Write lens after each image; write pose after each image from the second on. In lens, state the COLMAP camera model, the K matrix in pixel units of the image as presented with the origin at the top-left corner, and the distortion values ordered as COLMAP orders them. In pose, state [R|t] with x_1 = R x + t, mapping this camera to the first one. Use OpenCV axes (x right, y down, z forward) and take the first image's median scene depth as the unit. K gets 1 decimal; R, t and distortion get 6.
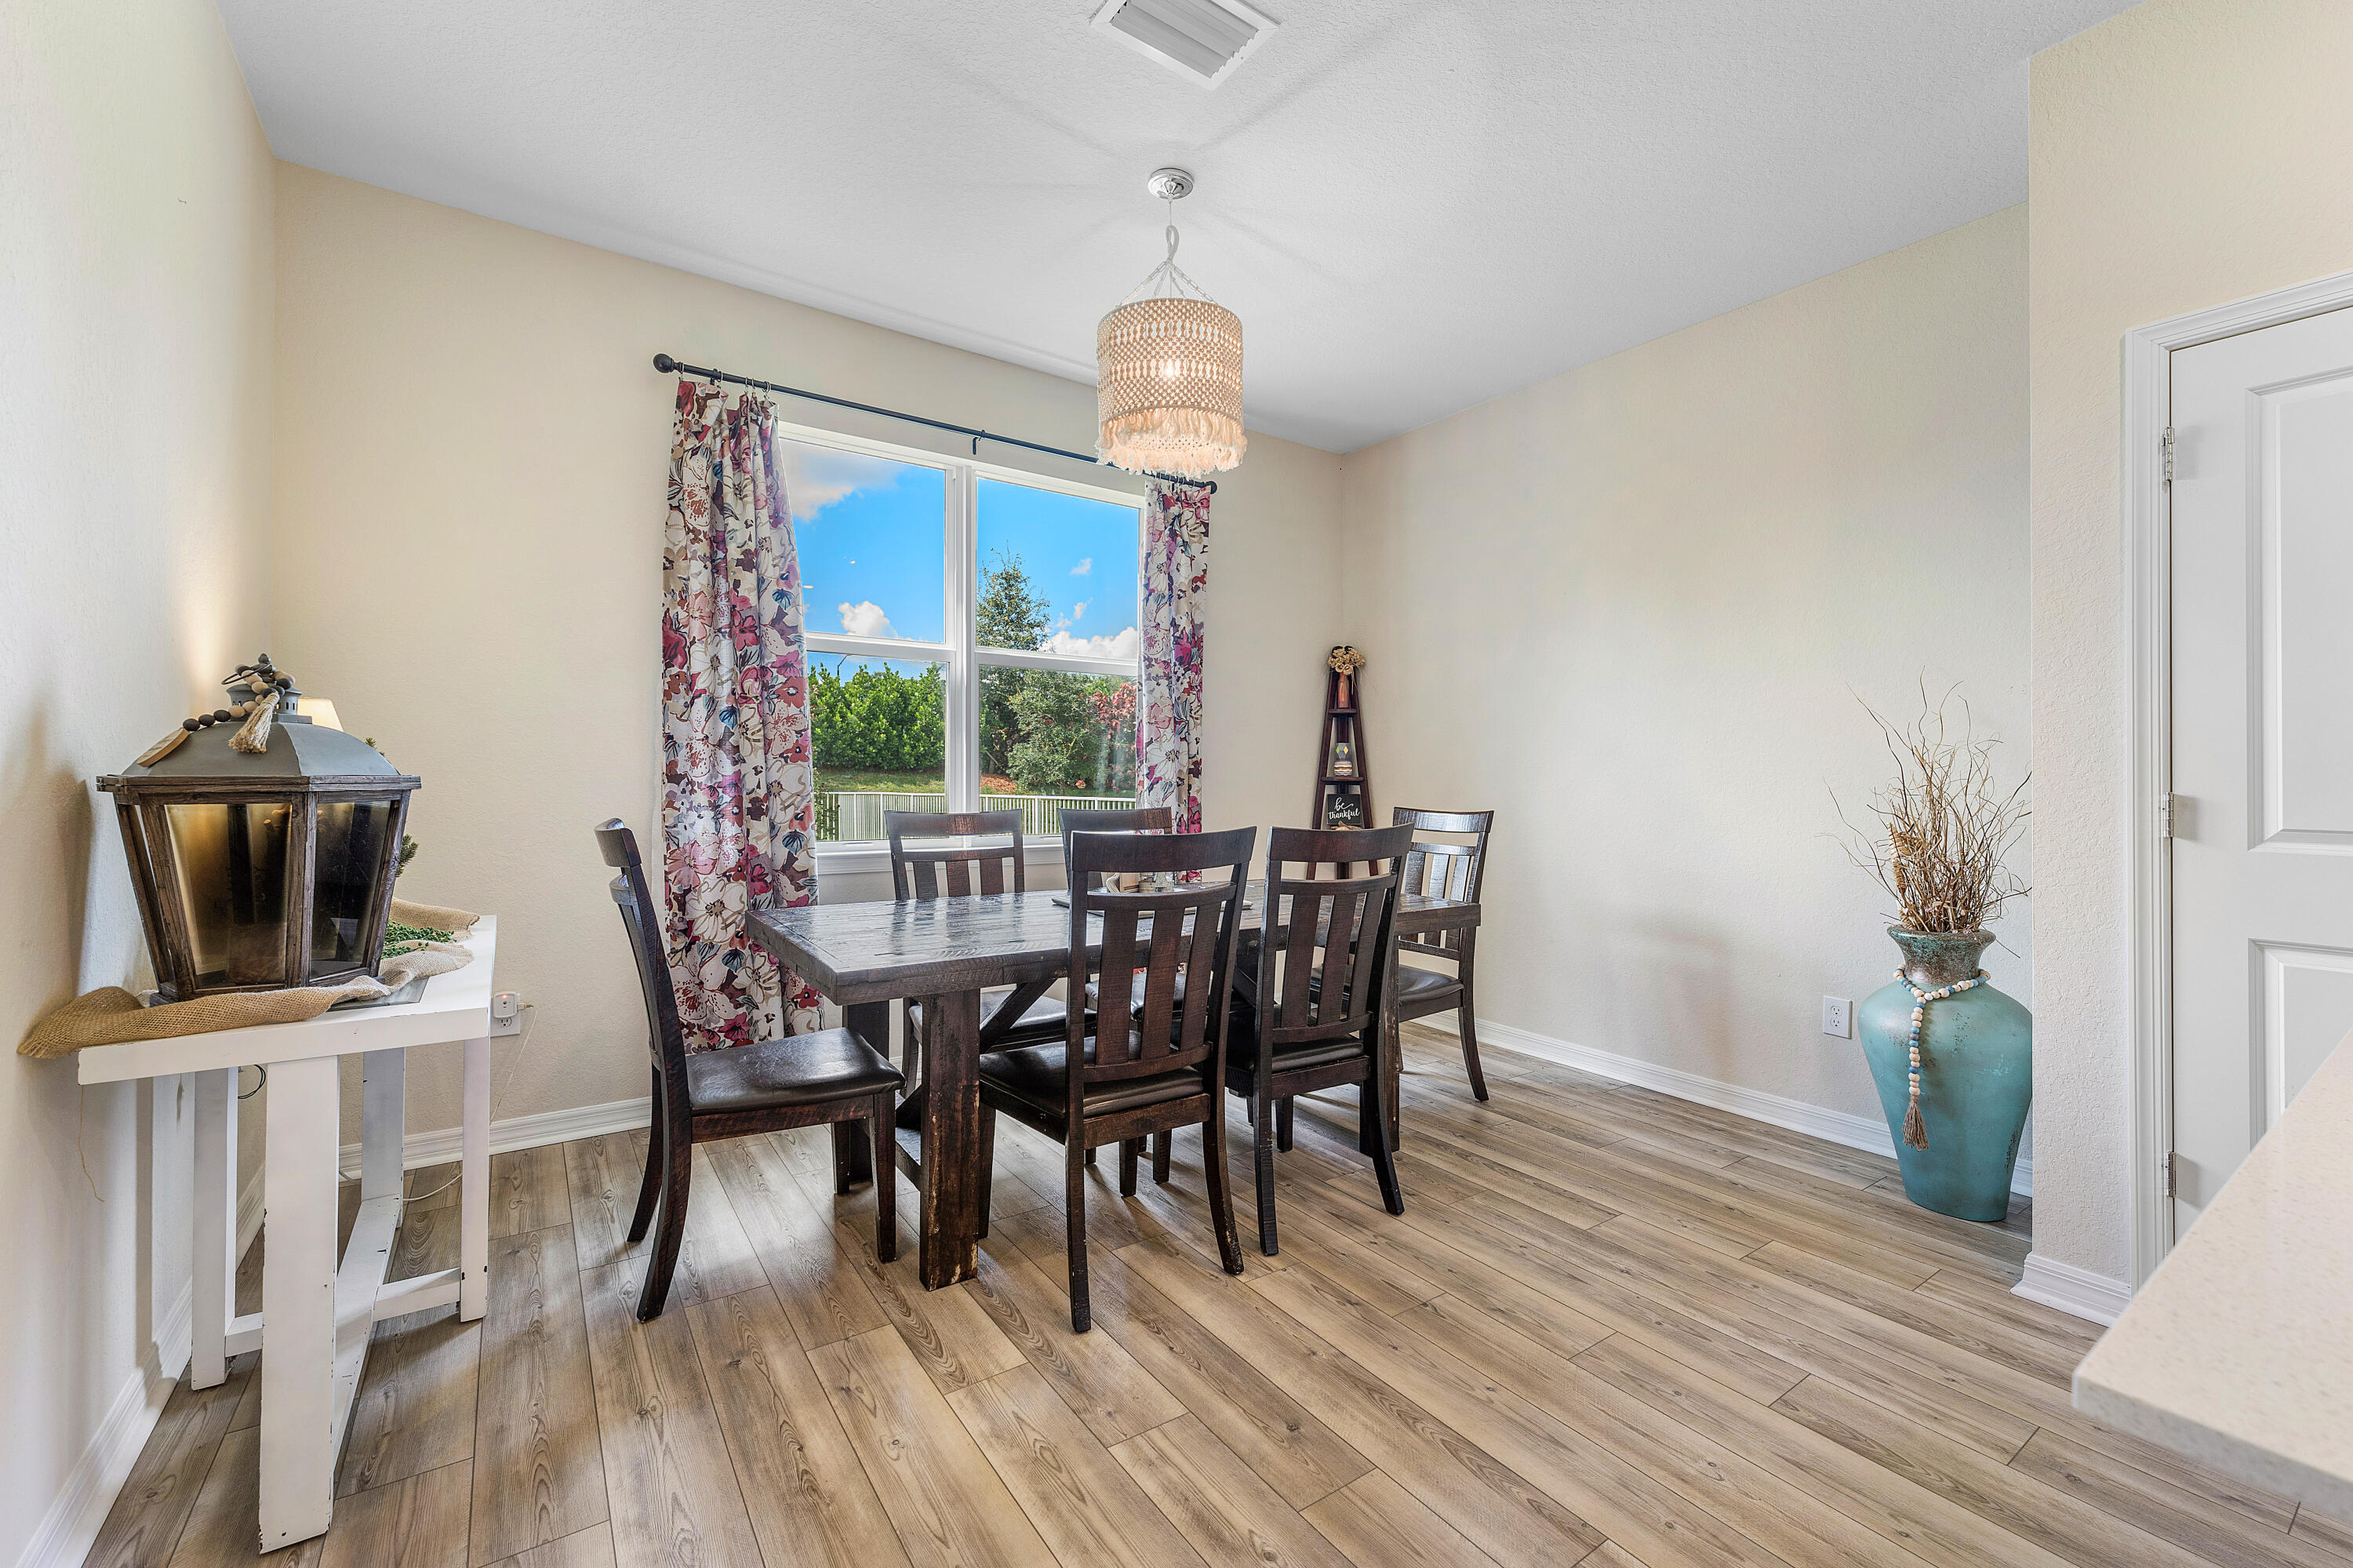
lens RADIAL K [[965.2, 0, 1166.6], [0, 965.2, 796.3], [0, 0, 1]] dist [-0.002400, 0.001390]
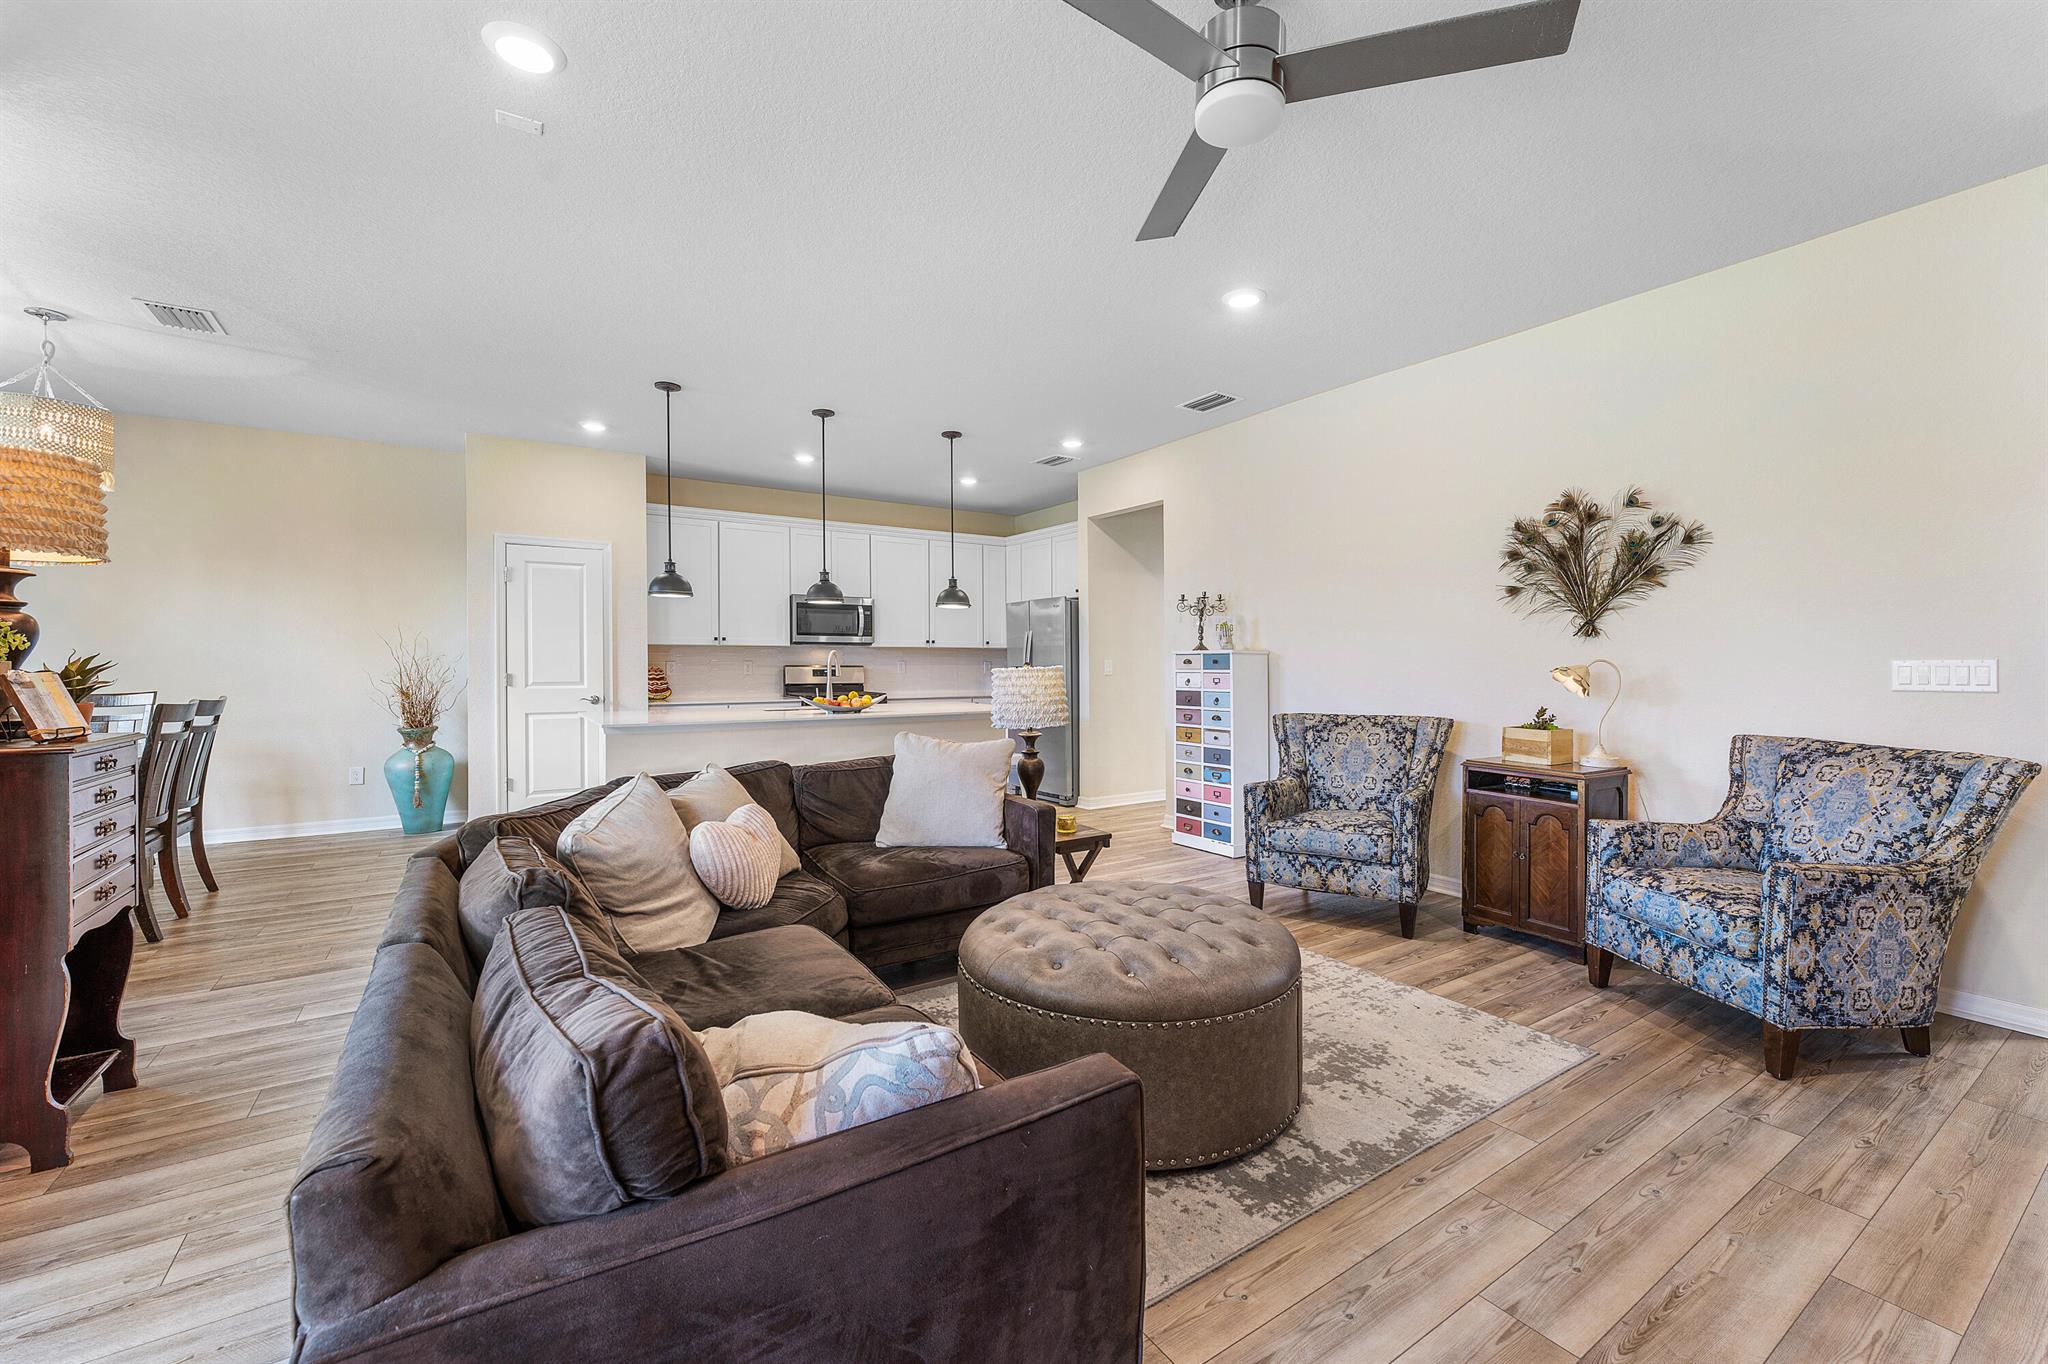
lens RADIAL K [[840.1, 0, 1044.8], [0, 840.1, 673.3], [0, 0, 1]] dist [-0.002400, 0.001390]
pose [[0.014208, -0.023418, 0.999625, -1.234126], [0.021294, 0.999506, 0.023112, -0.020887], [-0.999672, 0.020957, 0.014700, -0.630483]]
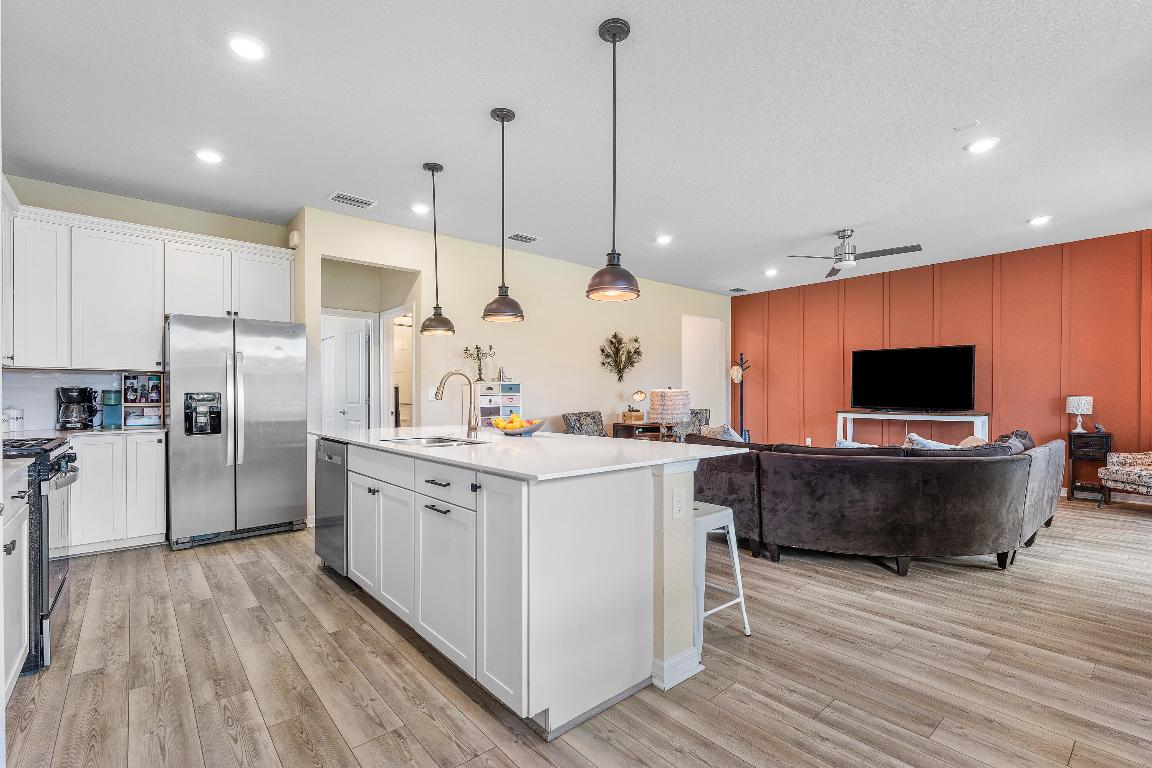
lens RADIAL K [[510.6, 0, 570.5], [0, 510.6, 393.8], [0, 0, 1]] dist [0.001676, -0.000777]
pose [[-0.996605, -0.005556, -0.082143, 0.457964], [-0.006908, 0.999845, 0.016178, -0.010092], [0.082041, 0.016690, -0.996489, 0.861433]]
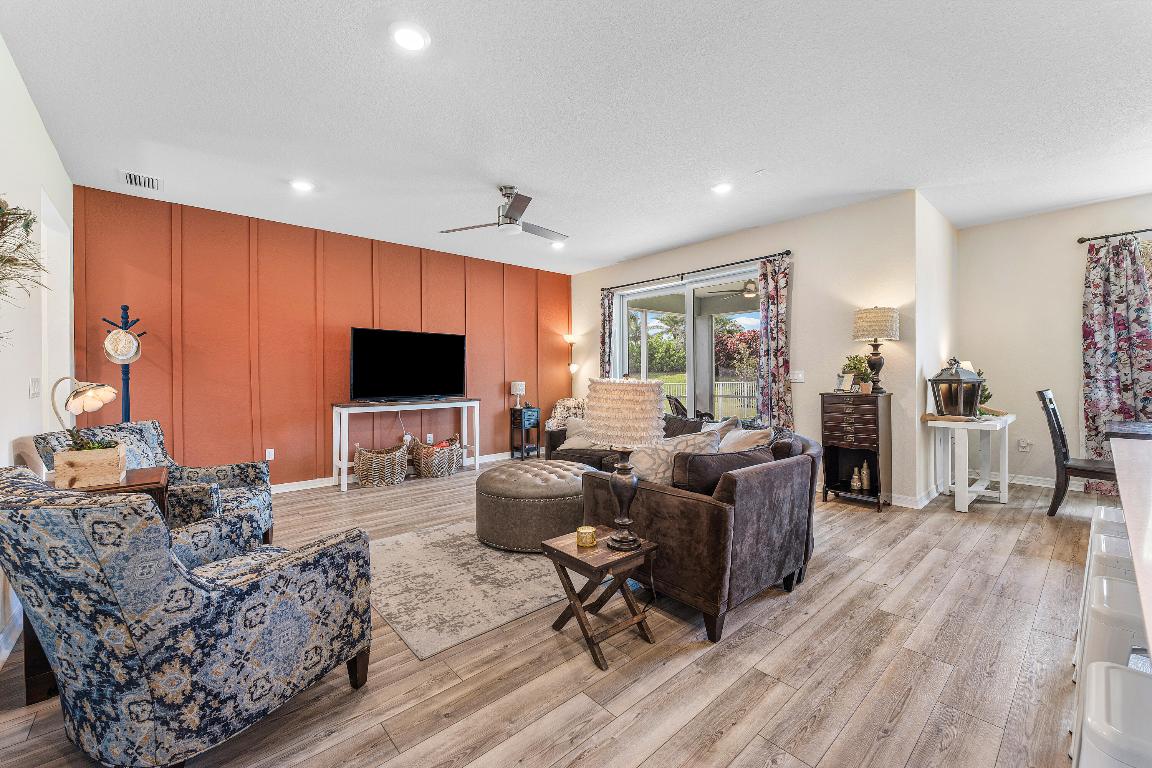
lens RADIAL K [[472.5, 0, 563.0], [0, 472.5, 370.2], [0, 0, 1]] dist [-0.002400, 0.001390]
pose [[0.108939, -0.017089, -0.993902, 0.750101], [-0.009470, 0.999789, -0.018229, 0.000471], [0.994003, 0.011398, 0.108754, -0.758361]]
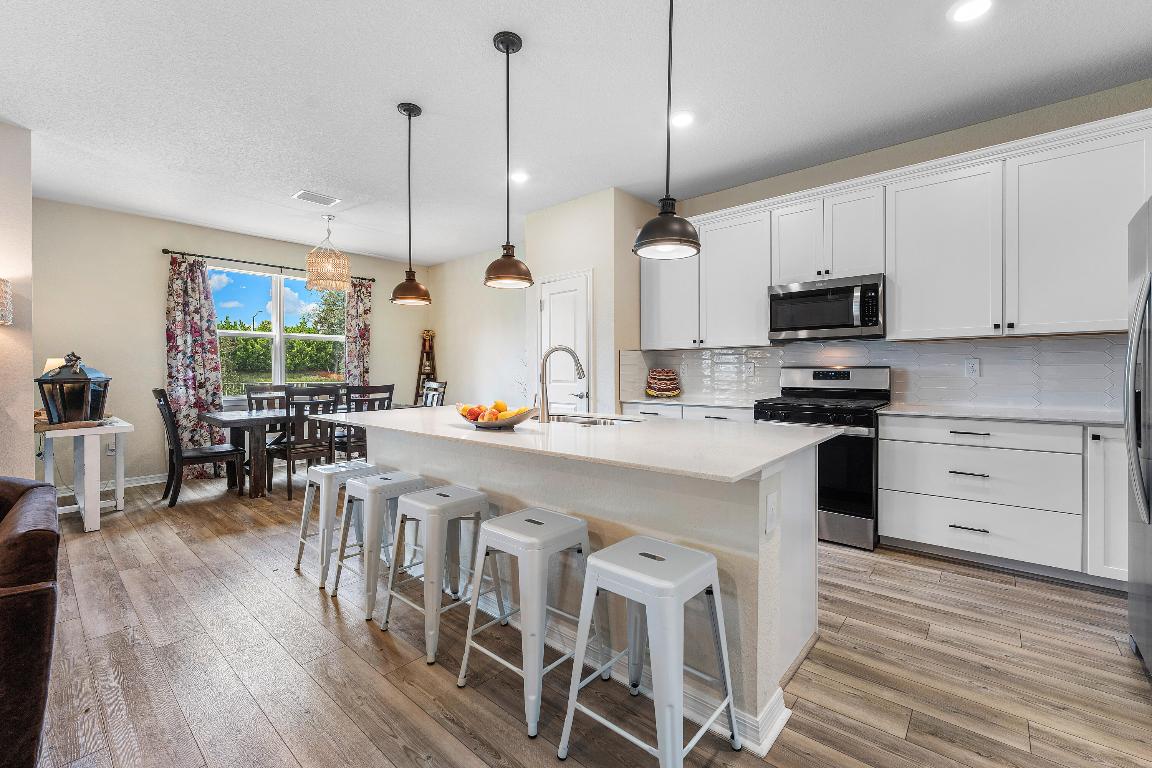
lens RADIAL K [[472.5, 0, 594.9], [0, 472.5, 374.6], [0, 0, 1]] dist [-0.002400, 0.001390]
pose [[0.958234, -0.019447, 0.285324, 0.414883], [0.022446, 0.999722, -0.007246, 0.017618], [-0.285104, 0.013347, 0.958404, -0.953678]]
